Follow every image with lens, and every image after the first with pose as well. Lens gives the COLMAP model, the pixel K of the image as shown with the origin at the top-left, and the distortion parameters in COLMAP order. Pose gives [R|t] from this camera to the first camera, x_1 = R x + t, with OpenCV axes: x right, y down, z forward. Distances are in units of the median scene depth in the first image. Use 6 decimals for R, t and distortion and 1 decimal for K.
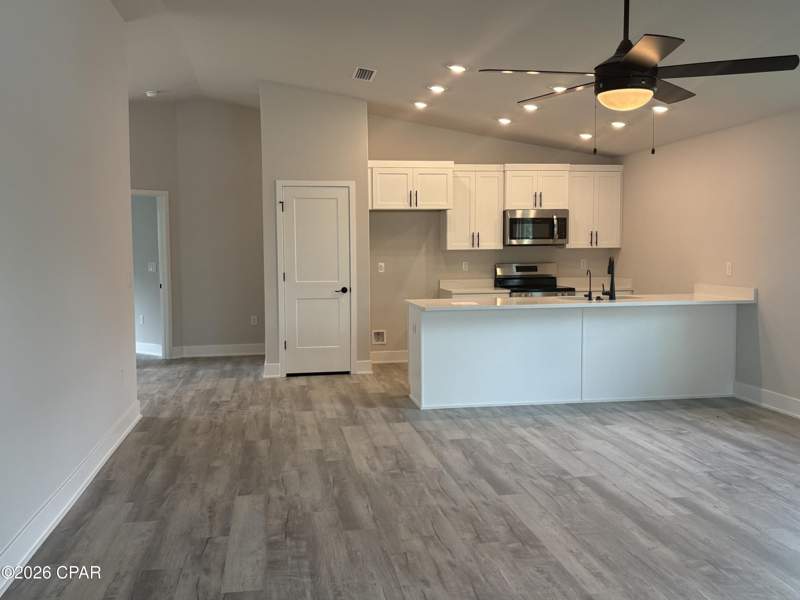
lens RADIAL K [[748.8, 0, 399.8], [0, 748.8, 299.8], [0, 0, 1]] dist [0.022455, 0.000000]
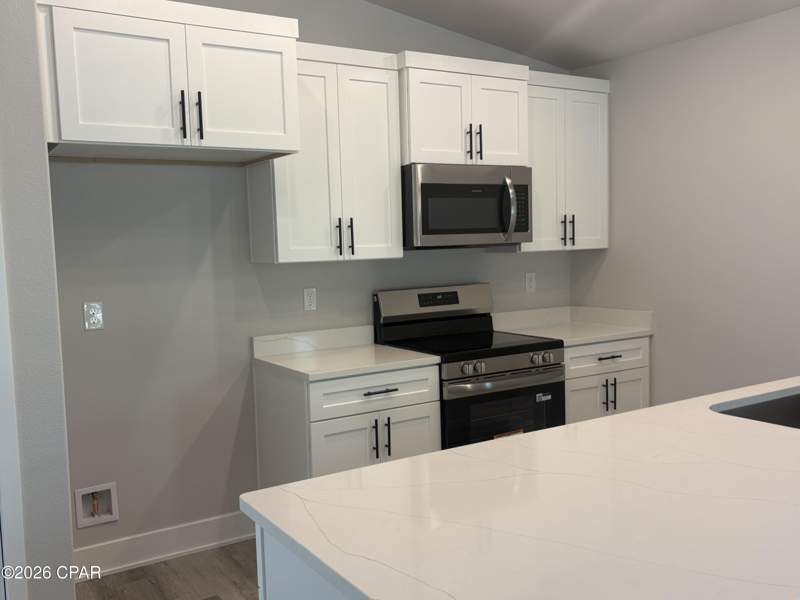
lens RADIAL K [[748.8, 0, 399.2], [0, 748.8, 313.9], [0, 0, 1]] dist [0.022455, 0.000000]
pose [[0.922611, -0.052063, 0.382201, -0.027714], [0.046225, 0.998632, 0.024446, -0.046116], [-0.382951, -0.004887, 0.923756, 0.610163]]
